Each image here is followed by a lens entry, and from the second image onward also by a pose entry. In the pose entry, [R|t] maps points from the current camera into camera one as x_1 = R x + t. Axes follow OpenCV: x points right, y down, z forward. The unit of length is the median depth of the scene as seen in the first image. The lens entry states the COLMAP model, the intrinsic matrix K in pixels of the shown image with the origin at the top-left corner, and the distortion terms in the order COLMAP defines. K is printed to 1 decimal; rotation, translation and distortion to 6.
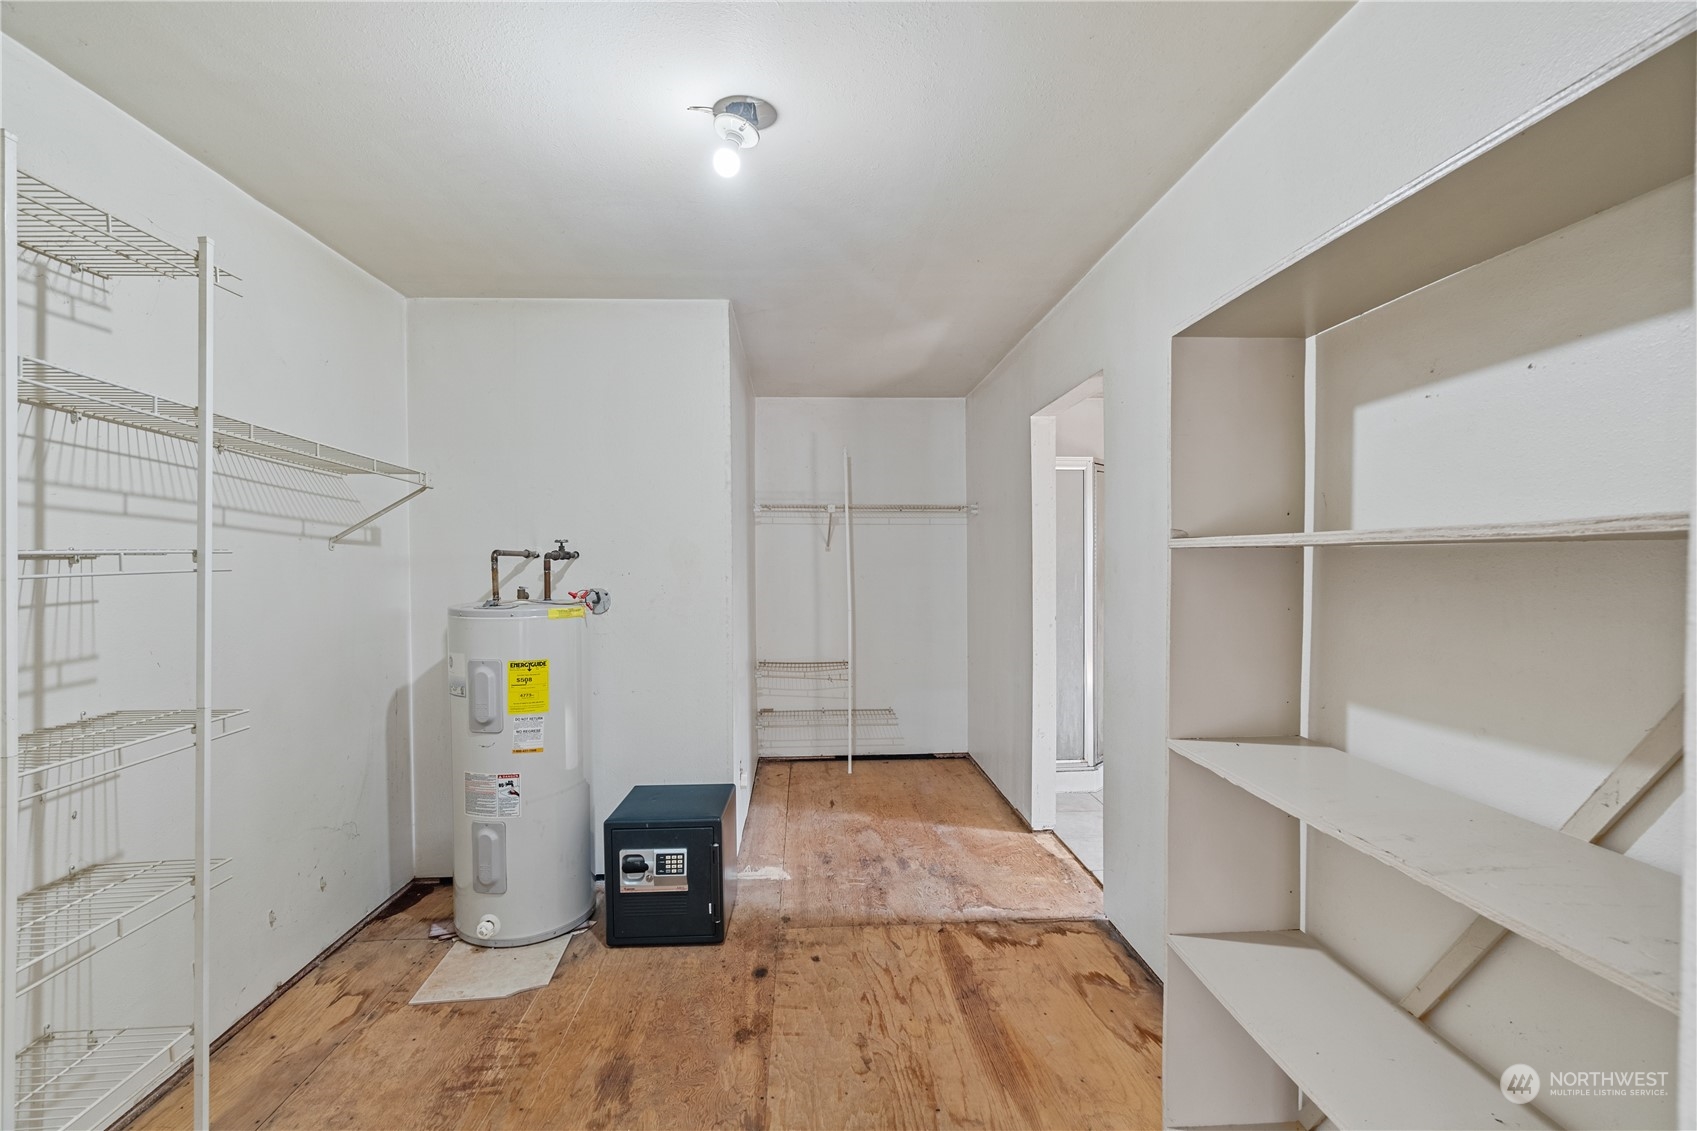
lens RADIAL K [[761.9, 0, 849.3], [0, 761.9, 566.9], [0, 0, 1]] dist [-0.000591, 0.000013]
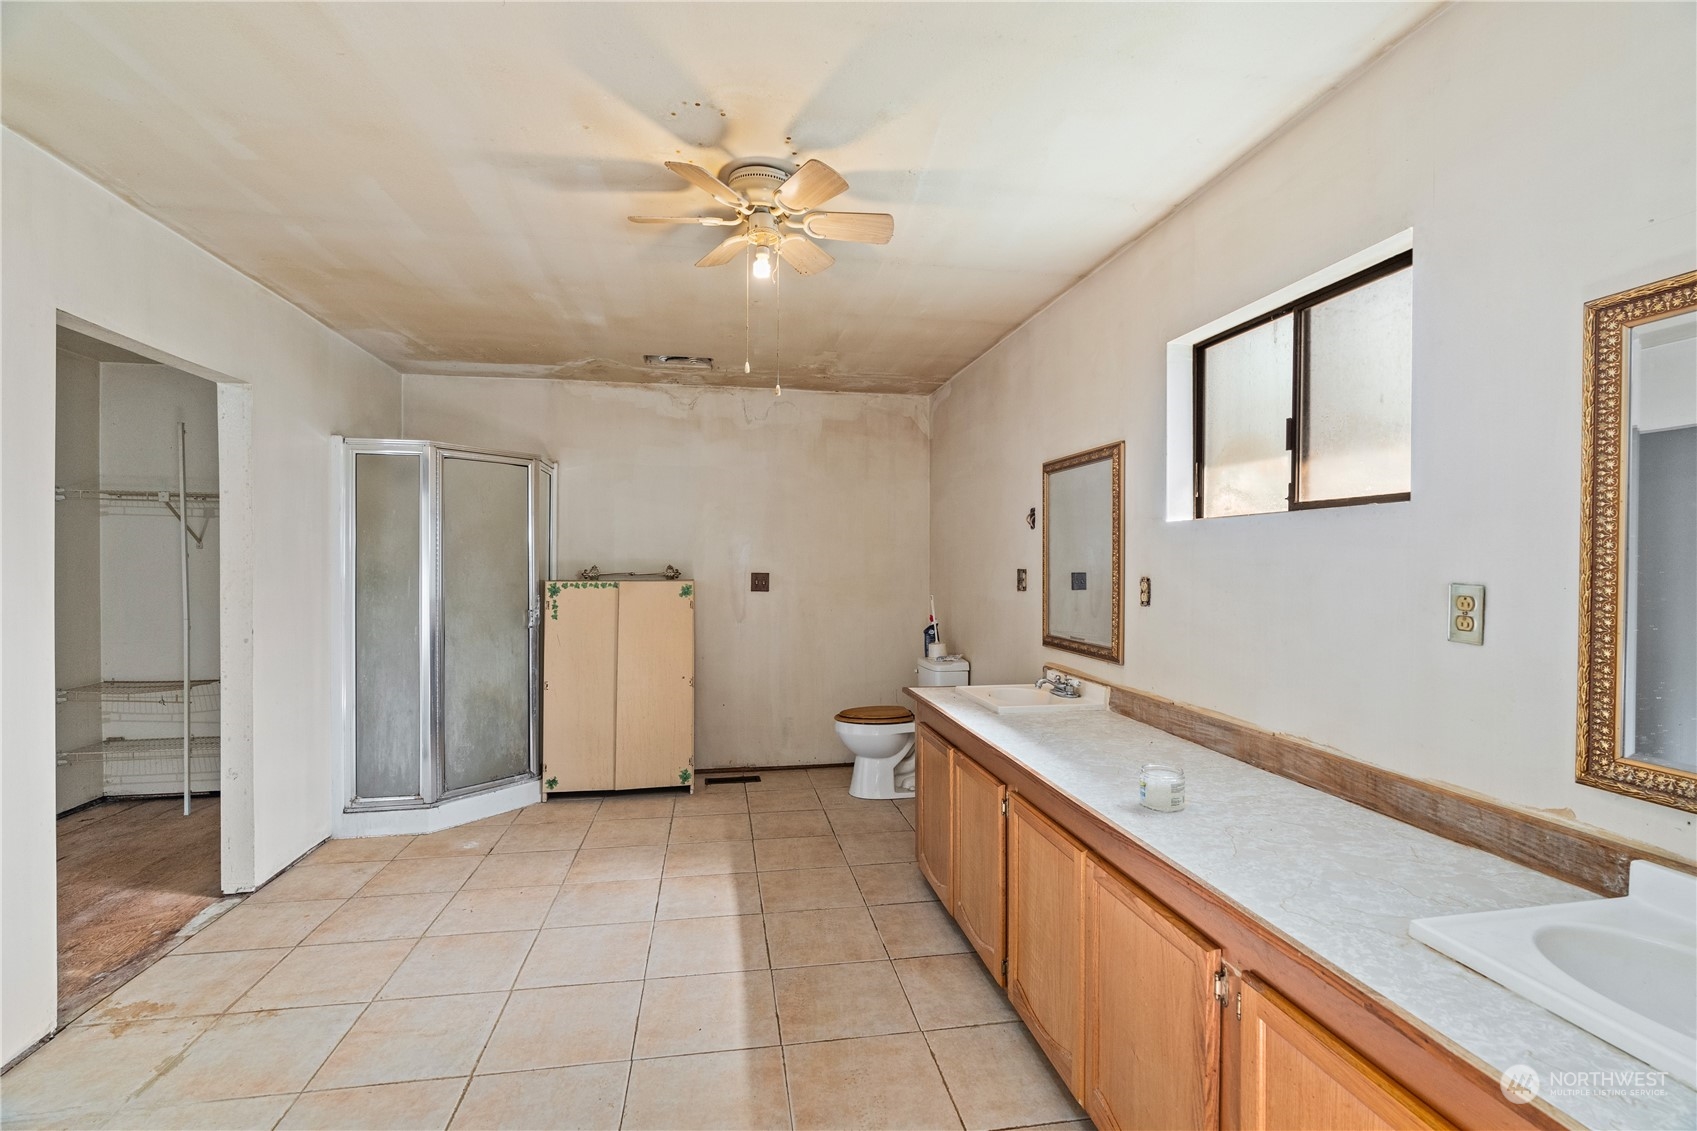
lens RADIAL K [[761.9, 0, 845.2], [0, 761.9, 563.6], [0, 0, 1]] dist [-0.000591, 0.000013]
pose [[0.996265, 0.000683, 0.086349, 0.645530], [-0.000591, 0.999999, -0.001094, -0.002970], [-0.086350, 0.001039, 0.996264, 0.108858]]
